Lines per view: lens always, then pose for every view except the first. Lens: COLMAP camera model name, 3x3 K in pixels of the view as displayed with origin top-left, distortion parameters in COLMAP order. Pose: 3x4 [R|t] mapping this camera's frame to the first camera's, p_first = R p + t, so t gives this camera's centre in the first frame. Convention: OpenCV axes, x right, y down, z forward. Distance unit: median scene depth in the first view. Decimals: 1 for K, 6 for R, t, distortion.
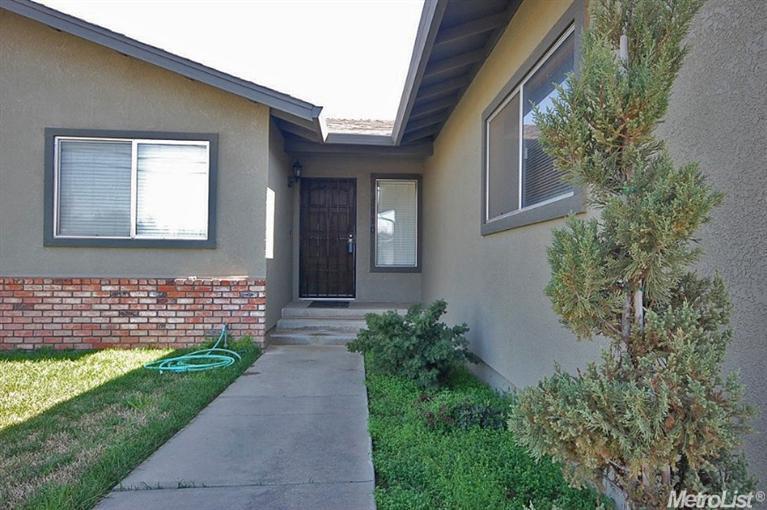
lens RADIAL K [[527.1, 0, 384.6], [0, 527.1, 257.3], [0, 0, 1]] dist [0.004794, 0.000999]
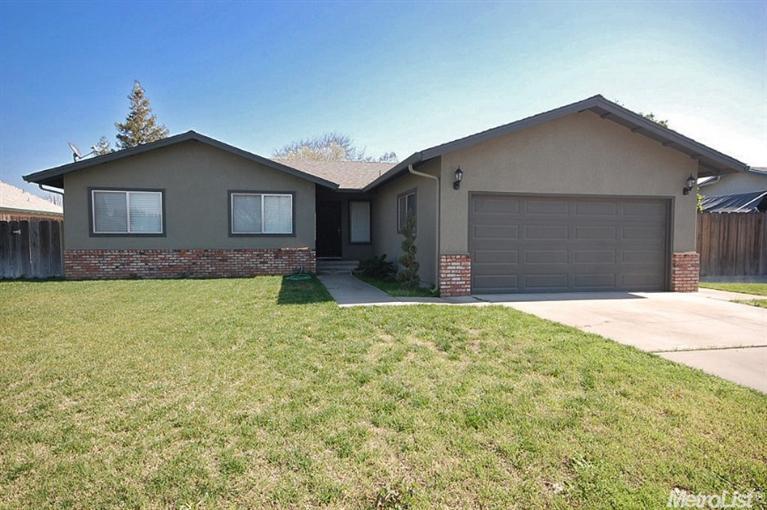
lens RADIAL K [[496.1, 0, 383.7], [0, 496.1, 256.1], [0, 0, 1]] dist [0.000225, 0.000018]
pose [[0.991452, -0.016749, 0.129393, -0.211930], [0.009891, 0.998521, 0.053464, -0.047925], [-0.130097, -0.051728, 0.990151, -1.451812]]
